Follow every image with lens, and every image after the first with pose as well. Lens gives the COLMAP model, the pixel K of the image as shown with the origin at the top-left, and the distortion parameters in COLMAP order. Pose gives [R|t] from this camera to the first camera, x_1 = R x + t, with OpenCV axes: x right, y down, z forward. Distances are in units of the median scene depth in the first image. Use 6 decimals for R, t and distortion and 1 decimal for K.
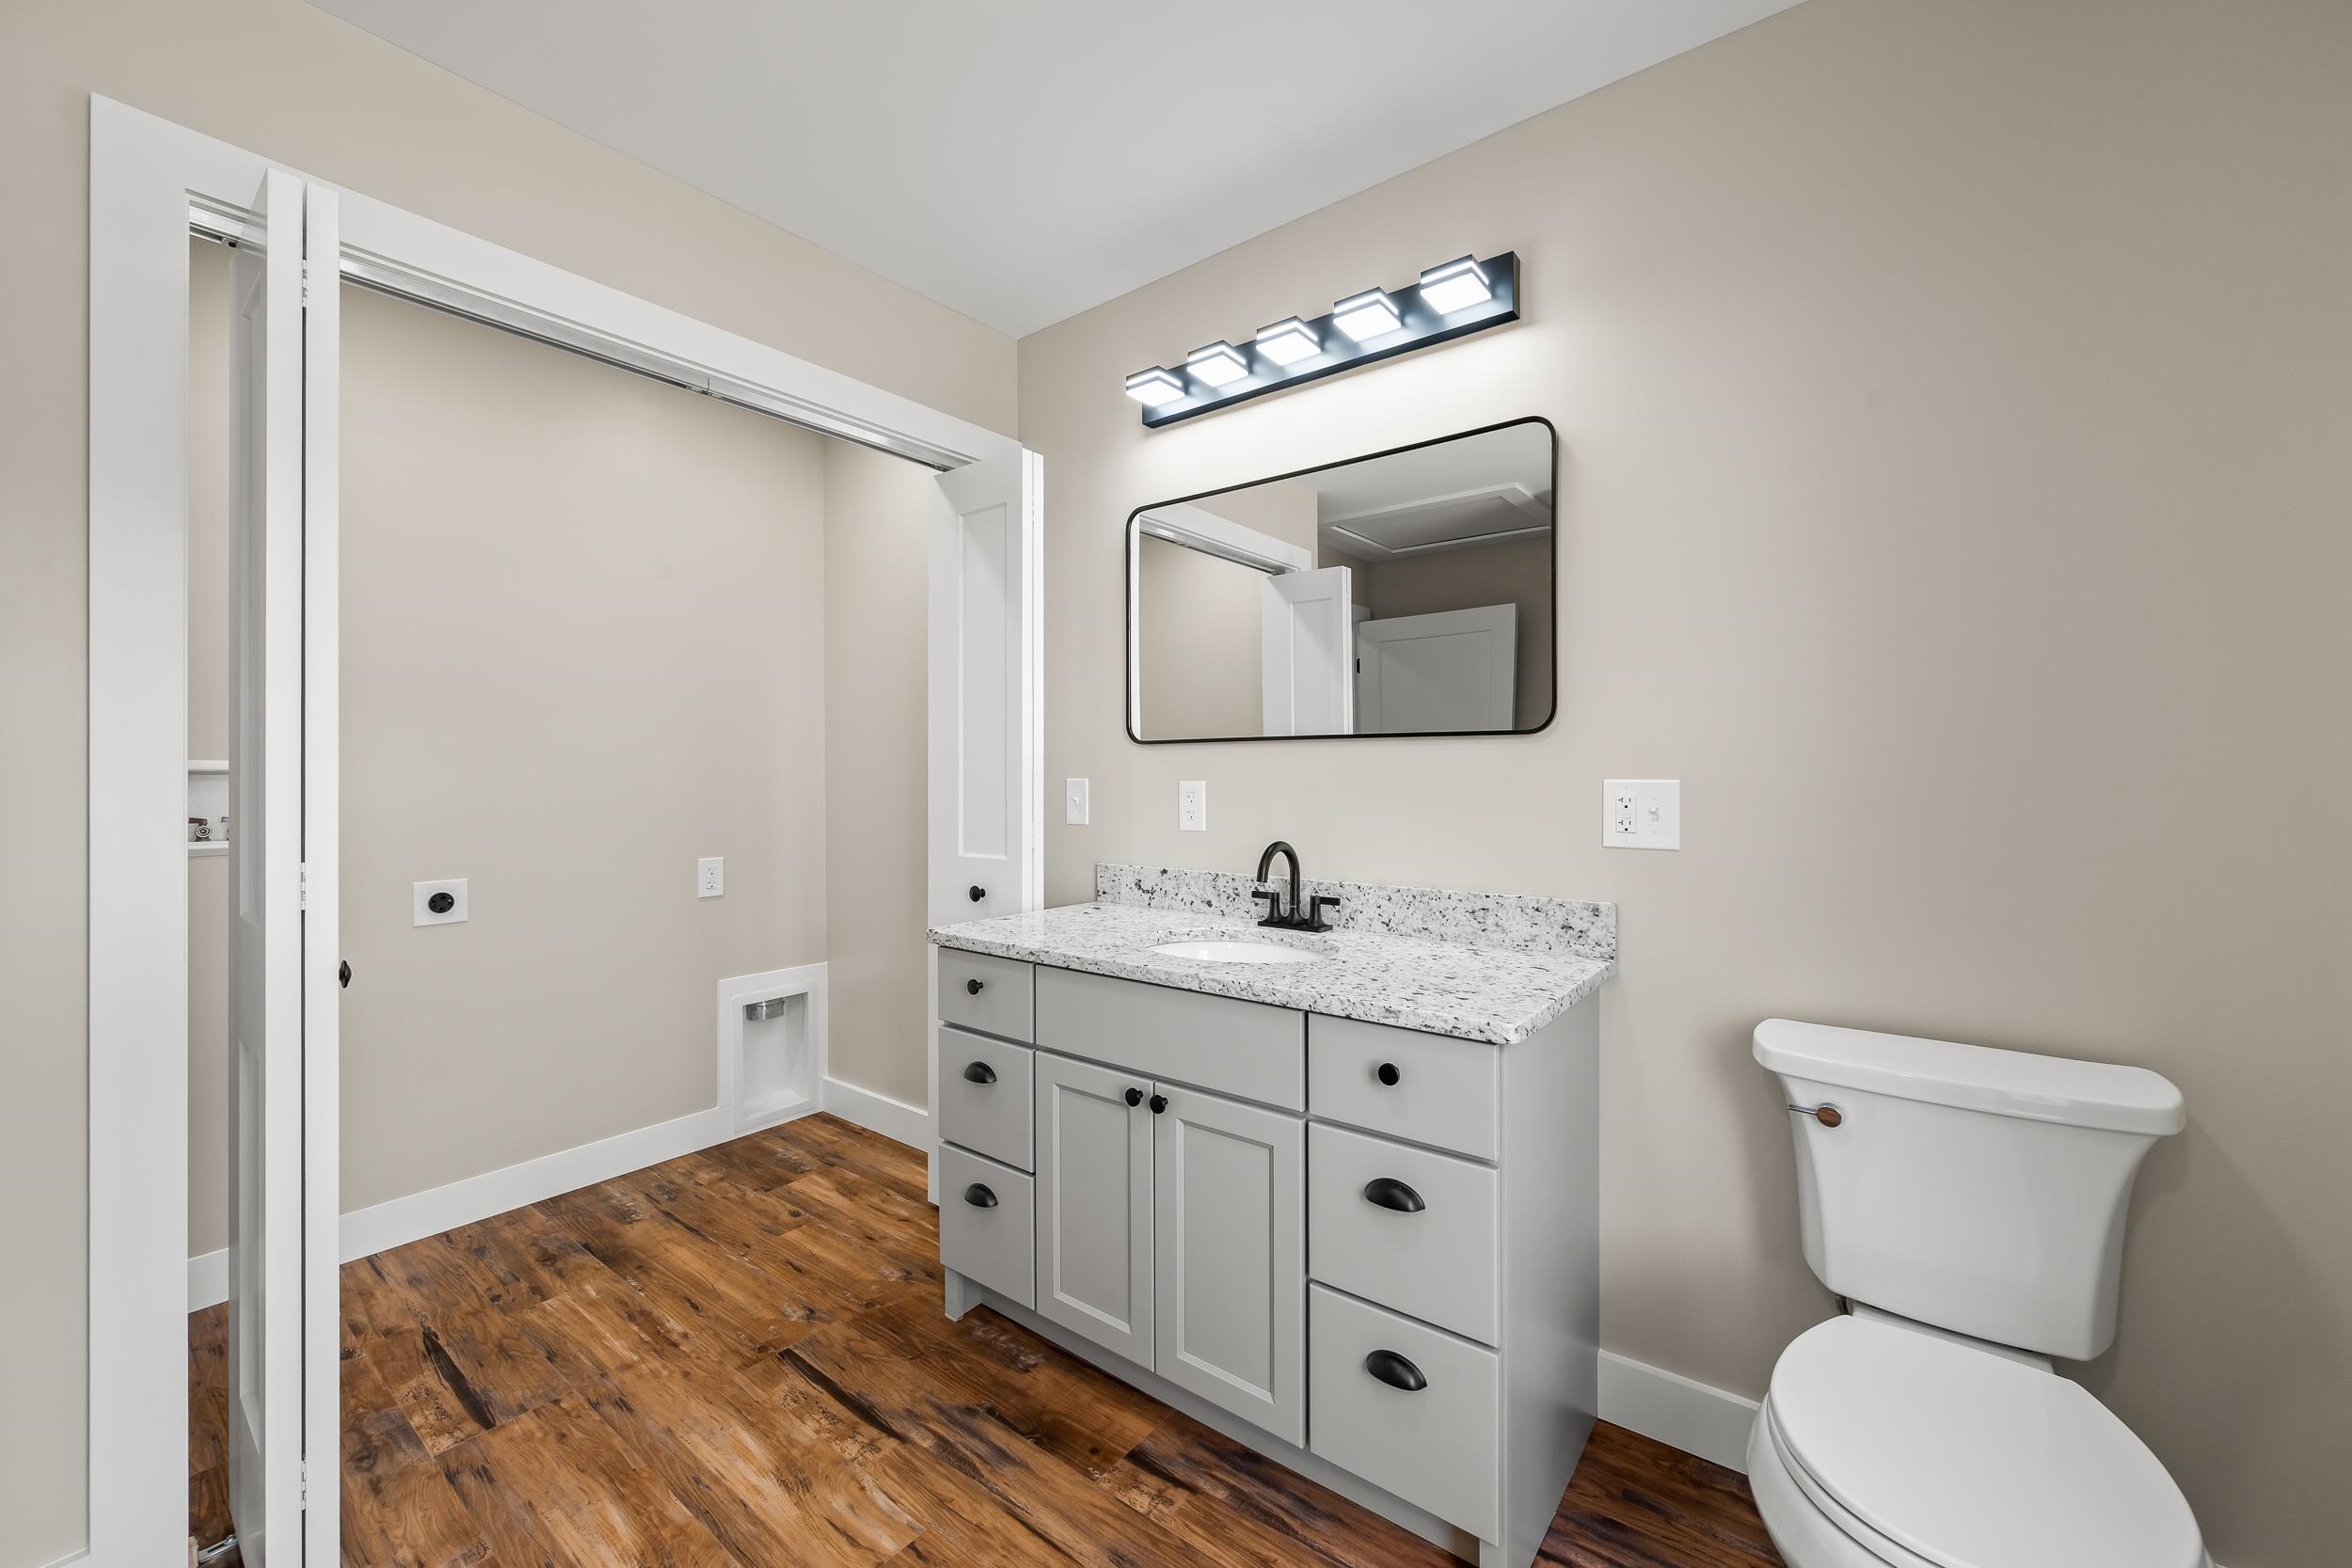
lens RADIAL K [[924.4, 0, 1197.5], [0, 924.4, 779.5], [0, 0, 1]] dist [-0.000165, -0.000403]
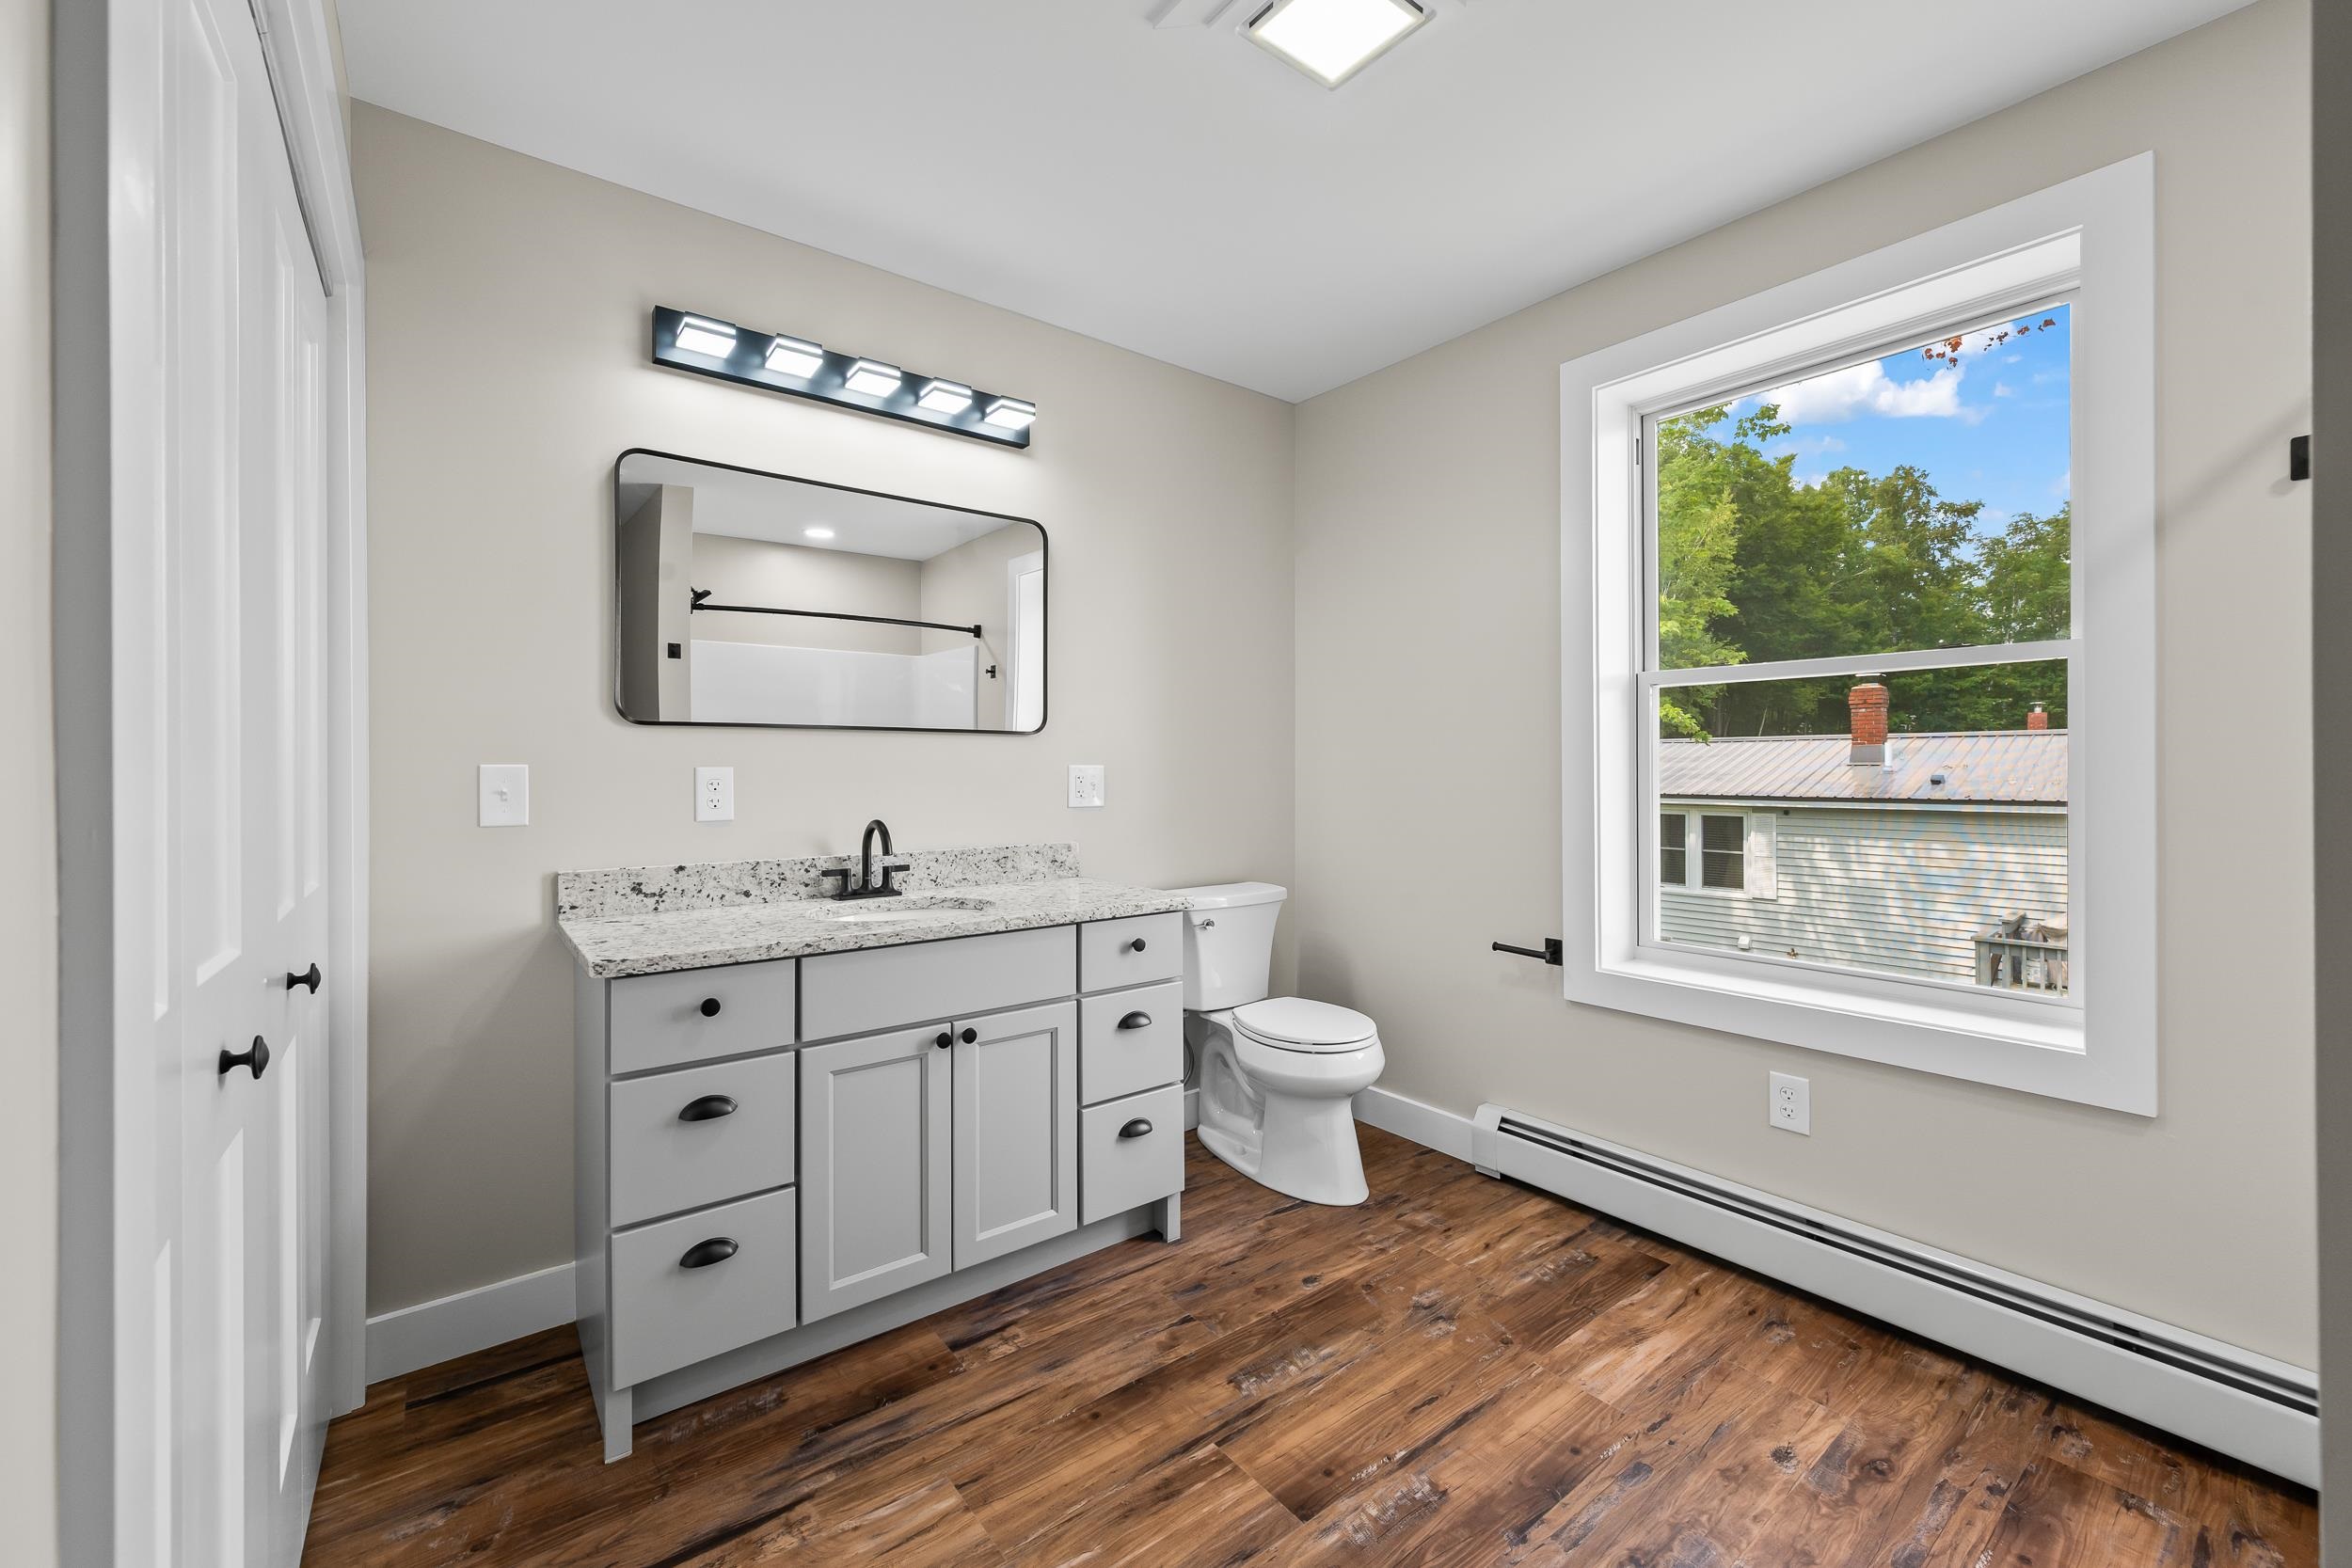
lens RADIAL K [[924.4, 0, 1195.4], [0, 924.4, 768.7], [0, 0, 1]] dist [-0.000165, -0.000403]
pose [[0.248478, 0.000453, 0.968637, -1.015604], [0.007600, 0.999968, -0.002417, 0.010997], [-0.968608, 0.007962, 0.248467, 0.377354]]
